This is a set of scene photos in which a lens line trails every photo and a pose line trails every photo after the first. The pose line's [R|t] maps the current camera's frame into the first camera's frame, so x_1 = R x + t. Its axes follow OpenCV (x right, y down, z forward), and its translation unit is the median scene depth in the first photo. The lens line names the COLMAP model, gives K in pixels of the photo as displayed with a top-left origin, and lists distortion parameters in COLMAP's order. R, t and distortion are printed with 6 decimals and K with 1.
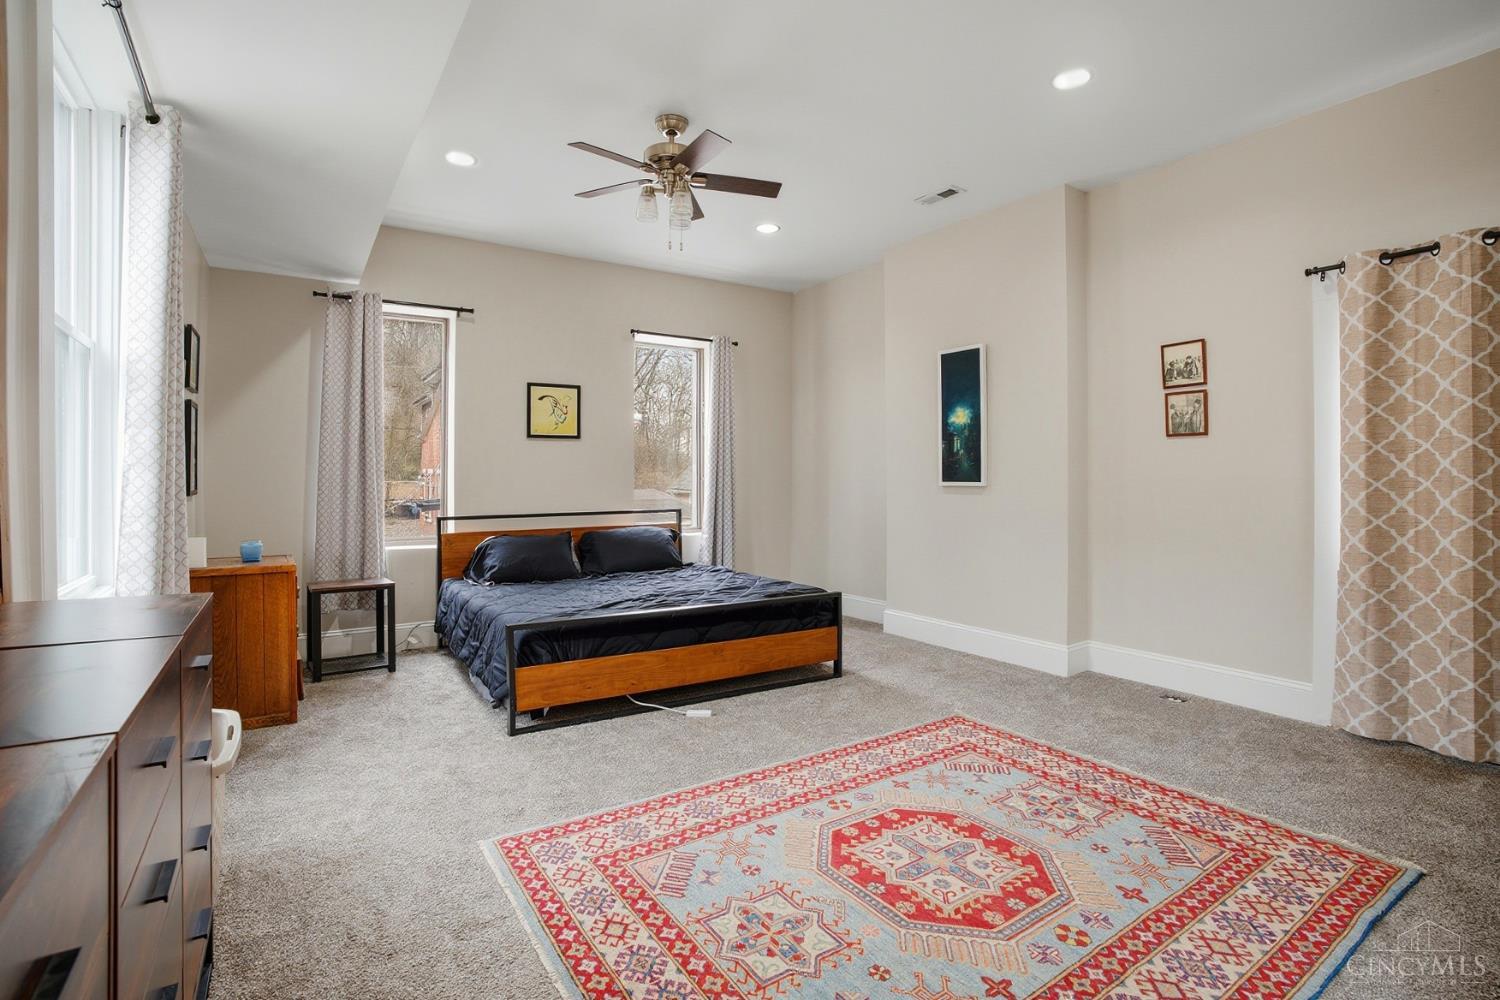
lens RADIAL K [[710.7, 0, 748.5], [0, 710.7, 490.4], [0, 0, 1]] dist [-0.082235, 0.034418]
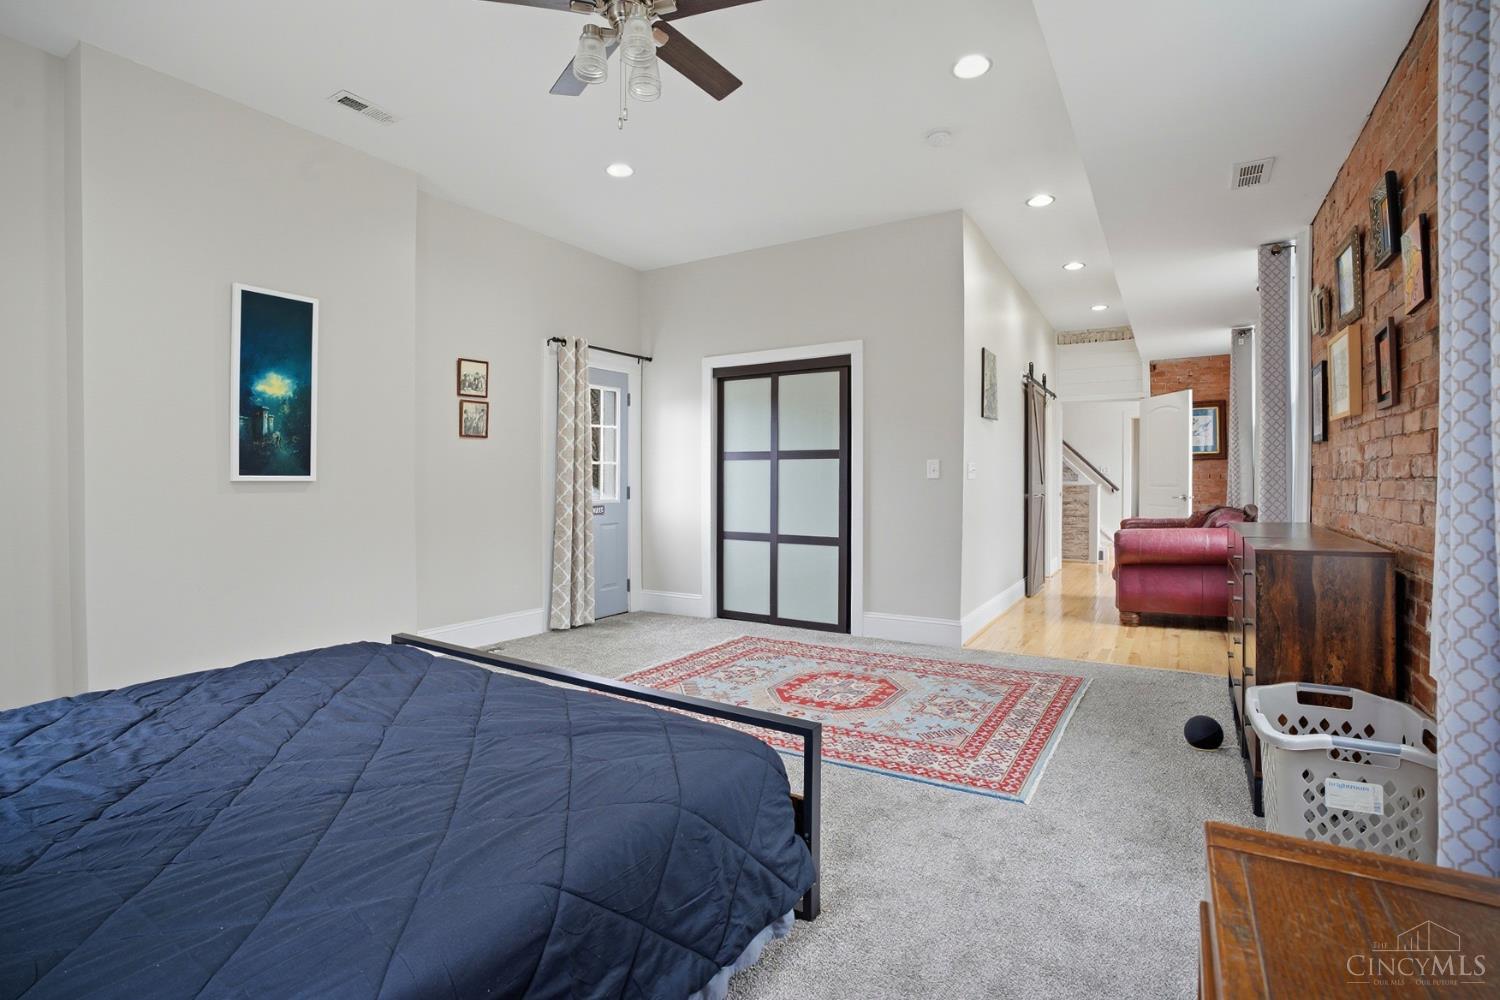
lens RADIAL K [[710.7, 0, 748.5], [0, 710.7, 490.4], [0, 0, 1]] dist [-0.082235, 0.034418]
pose [[-0.412951, -0.016451, 0.910605, -1.046895], [0.015003, 0.999578, 0.024862, -0.013424], [-0.910630, 0.023929, -0.412530, 1.614203]]
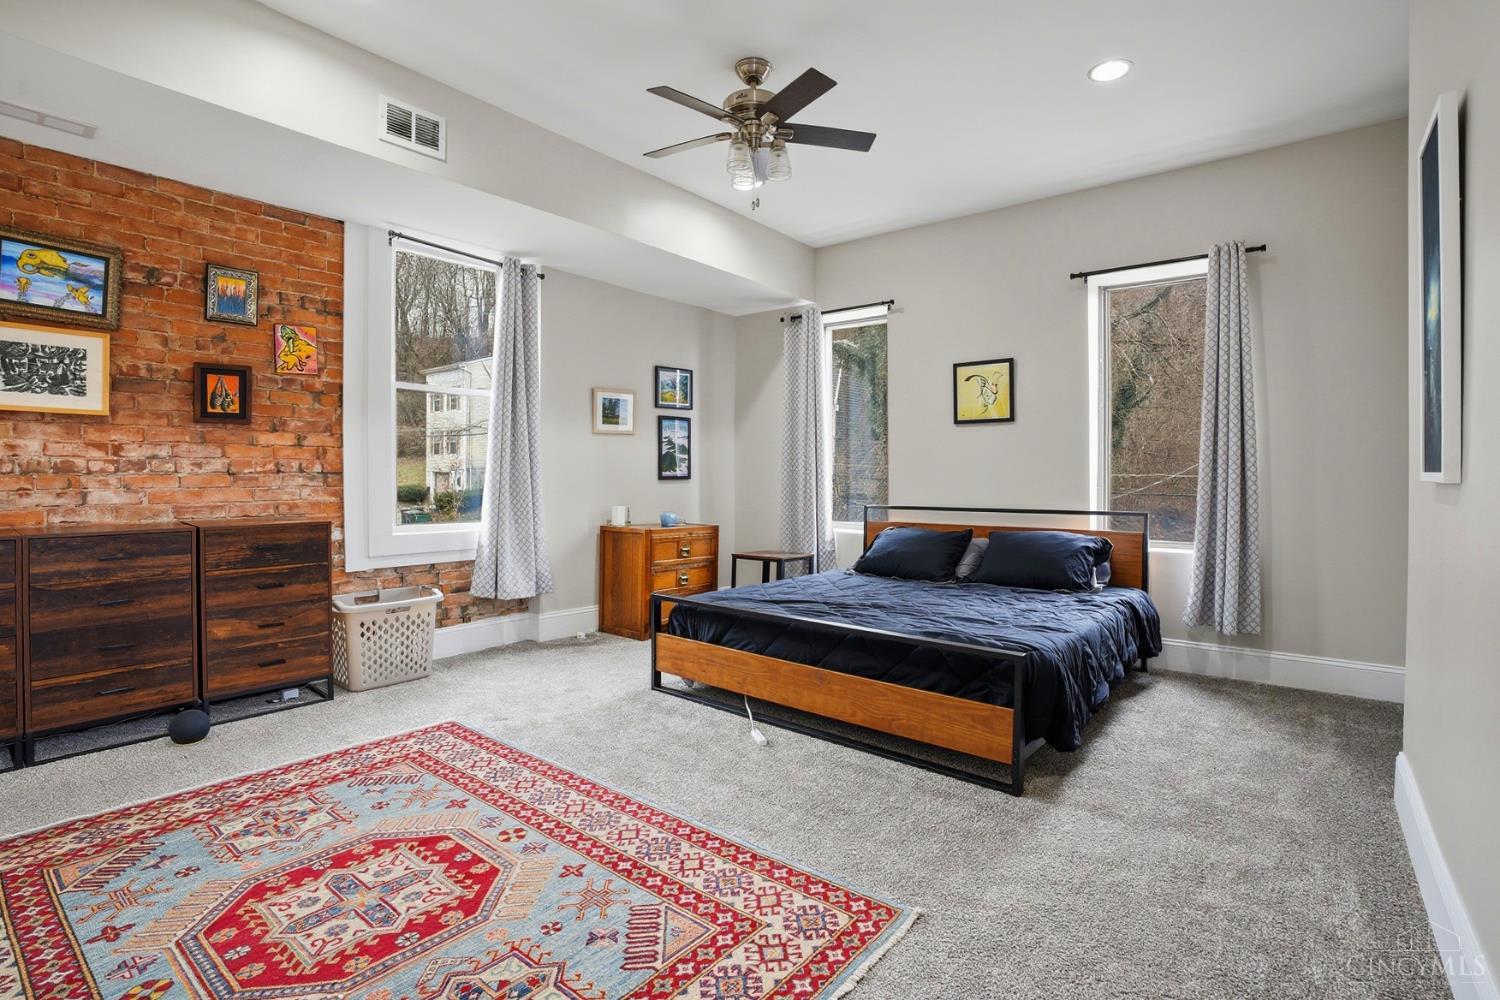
lens RADIAL K [[714.6, 0, 753.8], [0, 714.6, 477.5], [0, 0, 1]] dist [-0.066377, 0.022934]
pose [[0.306191, 0.007627, -0.951940, 1.042552], [-0.017683, 0.999841, 0.002323, -0.005579], [0.951806, 0.016122, 0.306277, 1.002205]]
